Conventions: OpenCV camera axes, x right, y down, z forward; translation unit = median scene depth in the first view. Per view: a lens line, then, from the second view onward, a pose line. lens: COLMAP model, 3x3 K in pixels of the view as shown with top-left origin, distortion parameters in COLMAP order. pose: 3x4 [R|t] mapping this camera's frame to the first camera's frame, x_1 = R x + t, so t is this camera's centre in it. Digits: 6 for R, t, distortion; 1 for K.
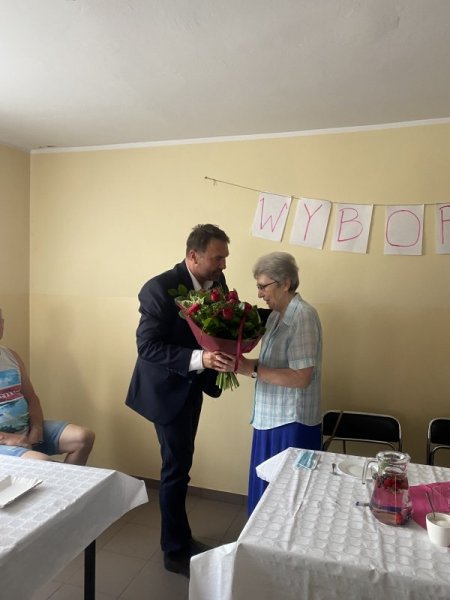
lens RADIAL K [[448.5, 0, 228.4], [0, 448.5, 305.6], [0, 0, 1]] dist [0.010463, -0.000887]
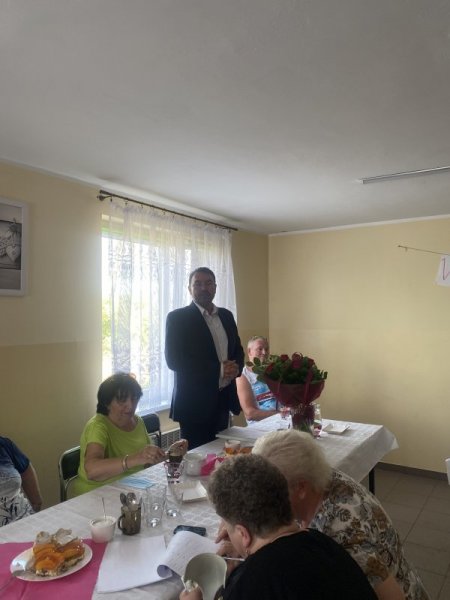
lens RADIAL K [[461.3, 0, 220.7], [0, 461.3, 306.6], [0, 0, 1]] dist [0.002172, -0.005653]
pose [[0.960486, -0.034138, -0.276228, -0.377444], [0.012981, 0.996864, -0.078063, 0.030120], [0.278027, 0.071392, 0.957917, -1.073152]]
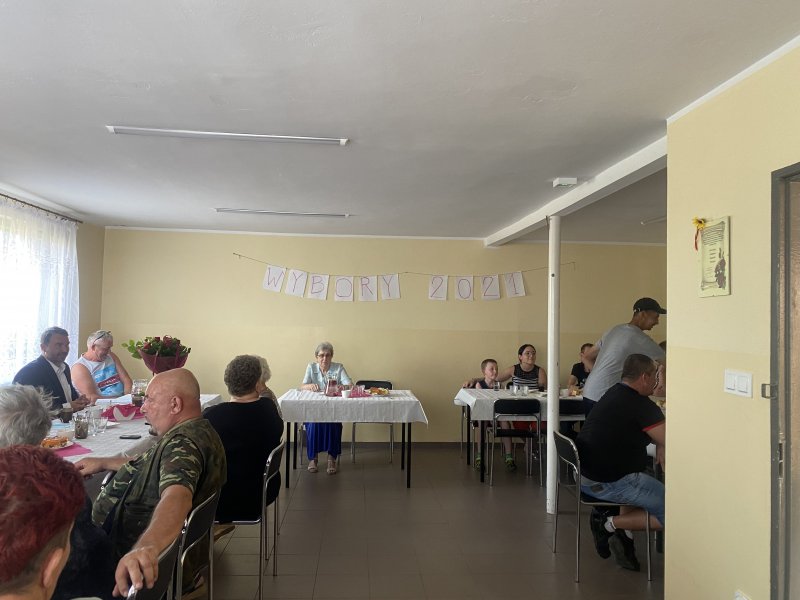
lens RADIAL K [[659.8, 0, 400.0], [0, 659.8, 300.0], [0, 0, 1]] dist [0.267191, -0.000232]
pose [[0.926580, 0.014143, 0.375831, -0.812053], [0.015537, 0.997000, -0.075822, 0.180745], [-0.375776, 0.076094, 0.923581, -3.034399]]
